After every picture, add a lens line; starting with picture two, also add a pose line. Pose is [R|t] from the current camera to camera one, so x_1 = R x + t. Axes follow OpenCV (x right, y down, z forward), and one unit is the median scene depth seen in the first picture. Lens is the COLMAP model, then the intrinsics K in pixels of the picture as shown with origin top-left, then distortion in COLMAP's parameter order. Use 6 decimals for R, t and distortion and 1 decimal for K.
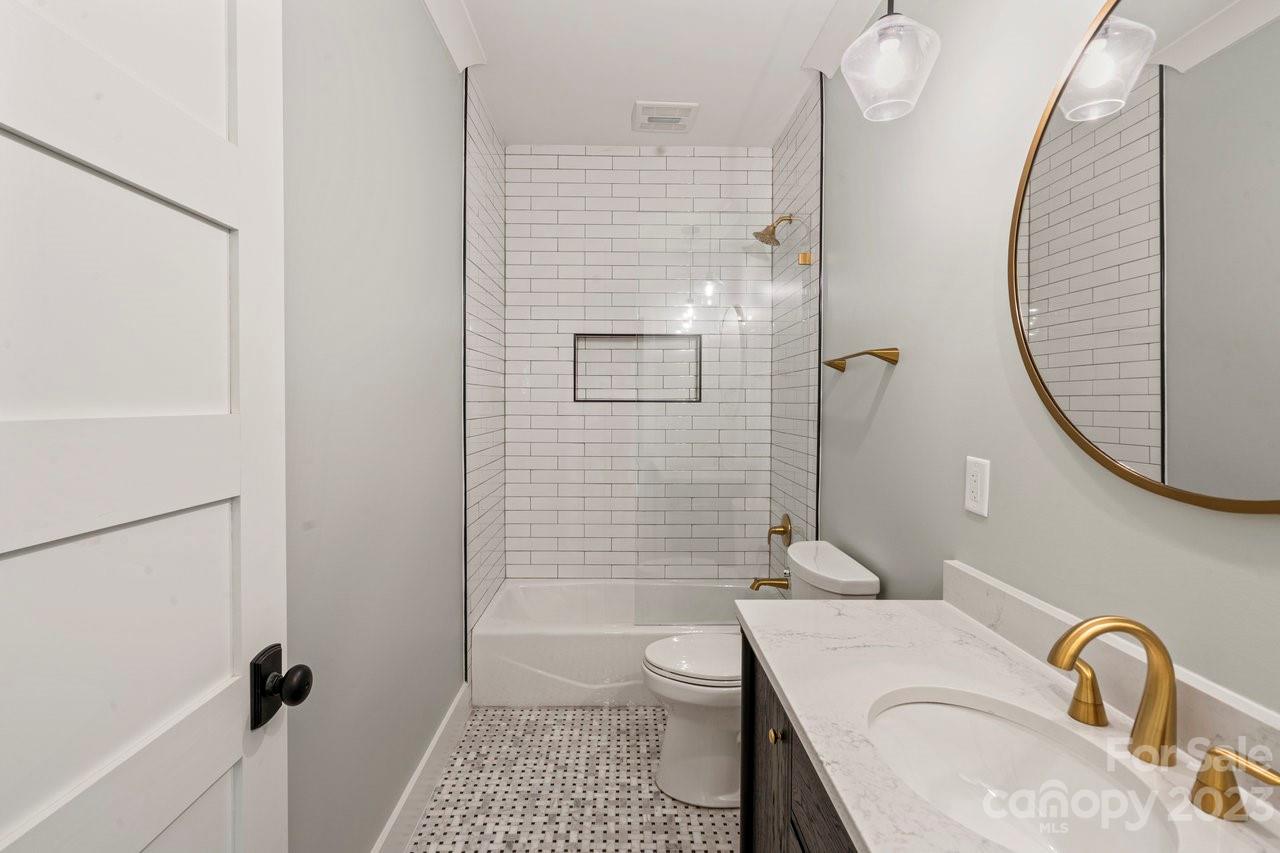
lens RADIAL K [[607.1, 0, 635.1], [0, 607.1, 401.8], [0, 0, 1]] dist [-0.001086, 0.000618]
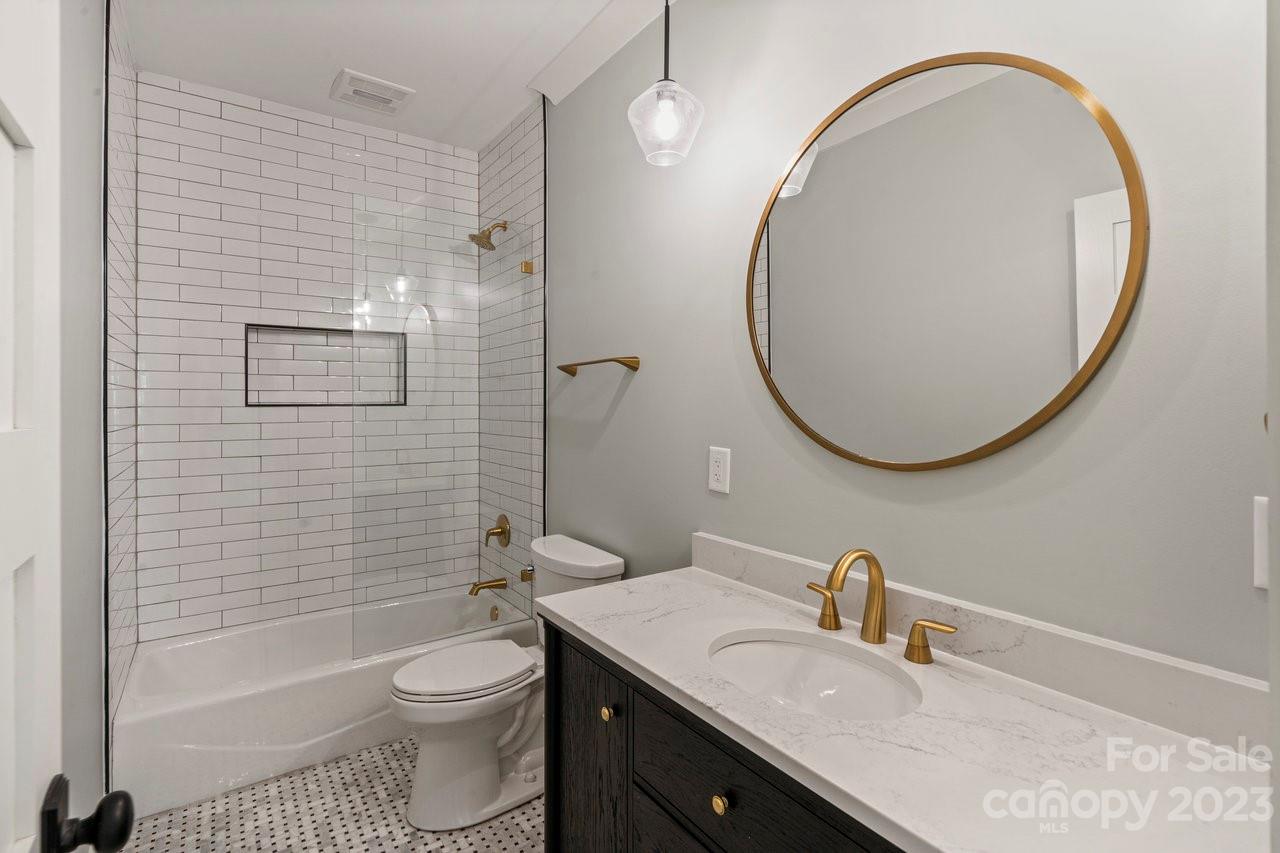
lens RADIAL K [[608.8, 0, 640.3], [0, 608.8, 392.0], [0, 0, 1]] dist [0.000786, 0.000717]
pose [[0.823534, 0.002117, 0.567262, -0.164475], [0.009205, 0.999812, -0.017095, -0.001135], [-0.567192, 0.019300, 0.823360, 0.029715]]
